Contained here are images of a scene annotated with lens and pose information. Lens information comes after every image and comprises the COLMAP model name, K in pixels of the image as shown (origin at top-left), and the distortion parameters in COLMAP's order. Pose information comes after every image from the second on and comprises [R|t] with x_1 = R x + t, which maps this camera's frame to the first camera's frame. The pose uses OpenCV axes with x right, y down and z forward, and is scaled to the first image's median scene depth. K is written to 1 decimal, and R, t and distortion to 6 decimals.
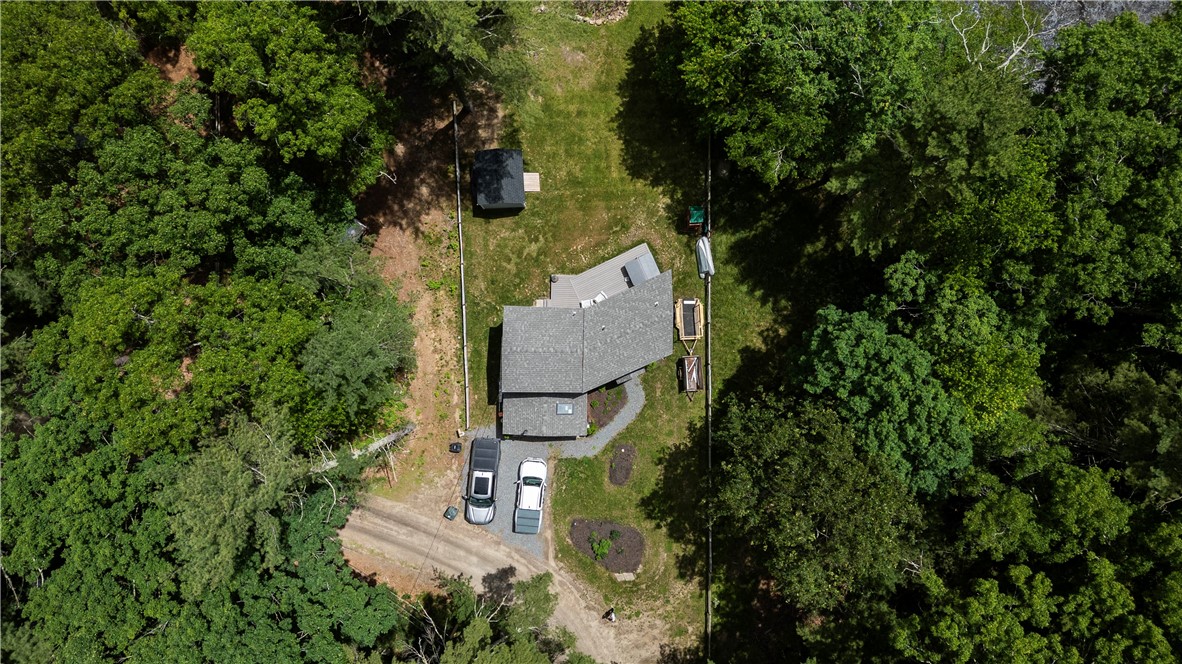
lens RADIAL K [[801.4, 0, 591.3], [0, 801.4, 334.3], [0, 0, 1]] dist [0.085362, -0.088702]
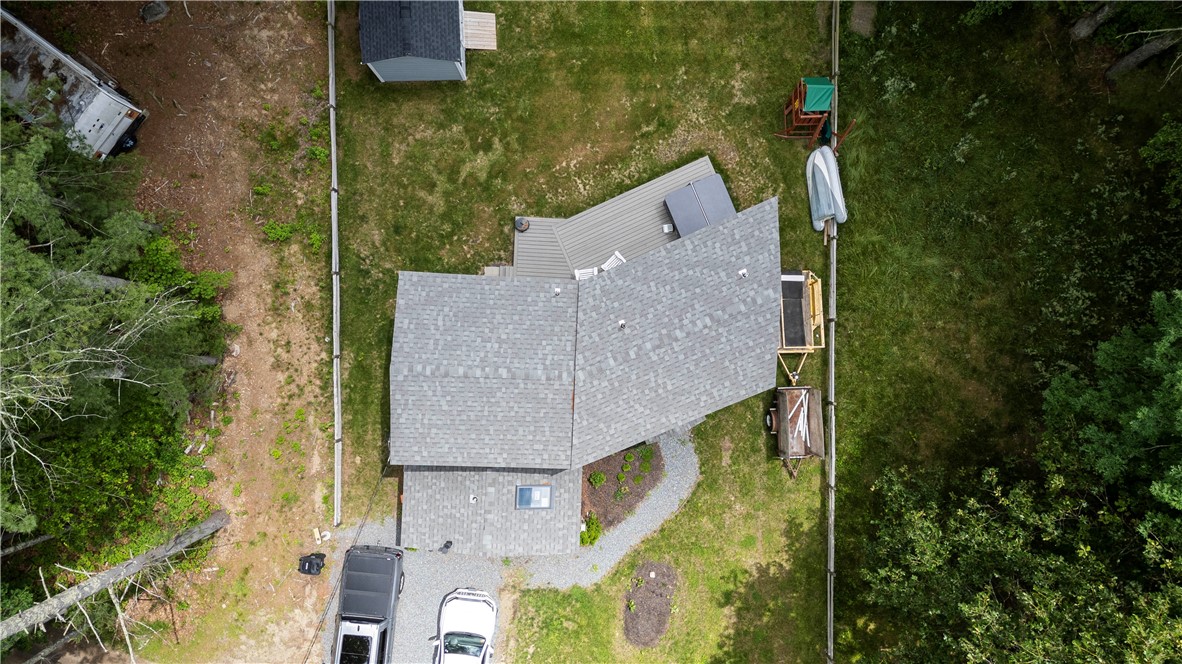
lens RADIAL K [[801.4, 0, 591.3], [0, 801.4, 334.3], [0, 0, 1]] dist [0.085362, -0.088702]
pose [[0.999789, 0.020433, -0.001999, -0.000359], [-0.020434, 0.999791, -0.000275, -0.002305], [0.001993, 0.000316, 0.999998, 0.501982]]
